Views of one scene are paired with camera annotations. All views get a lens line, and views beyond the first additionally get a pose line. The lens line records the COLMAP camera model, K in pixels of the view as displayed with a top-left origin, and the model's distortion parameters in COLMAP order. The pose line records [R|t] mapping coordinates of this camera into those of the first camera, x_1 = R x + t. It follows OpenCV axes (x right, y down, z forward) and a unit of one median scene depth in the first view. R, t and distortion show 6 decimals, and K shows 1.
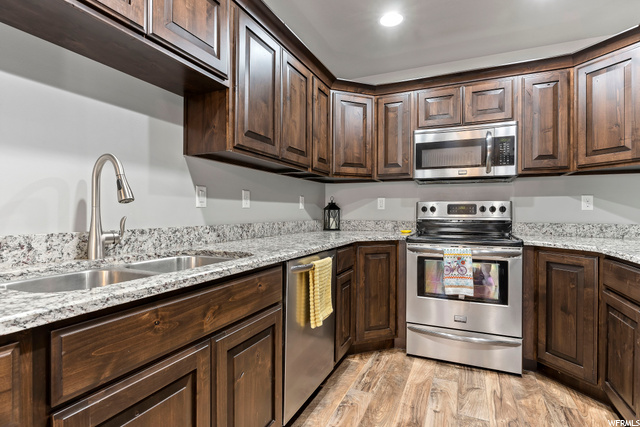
lens RADIAL K [[321.1, 0, 319.8], [0, 321.1, 212.6], [0, 0, 1]] dist [-0.006408, 0.000756]
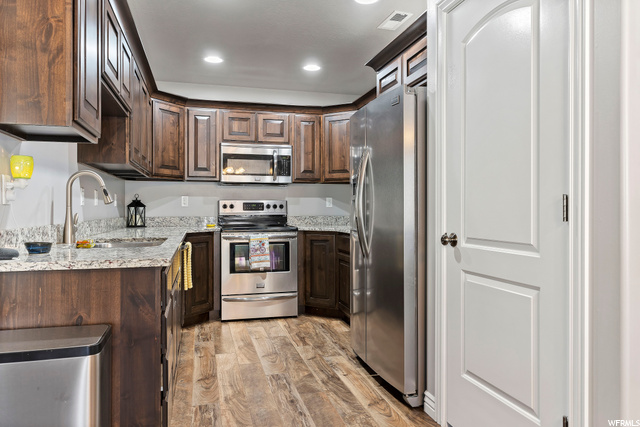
lens RADIAL K [[443.3, 0, 319.7], [0, 443.3, 210.0], [0, 0, 1]] dist [0.001891, 0.000563]
pose [[0.773057, -0.006705, 0.634301, -0.547125], [0.005458, 0.999977, 0.003918, -0.002464], [-0.634313, 0.000434, 0.773076, -0.612796]]
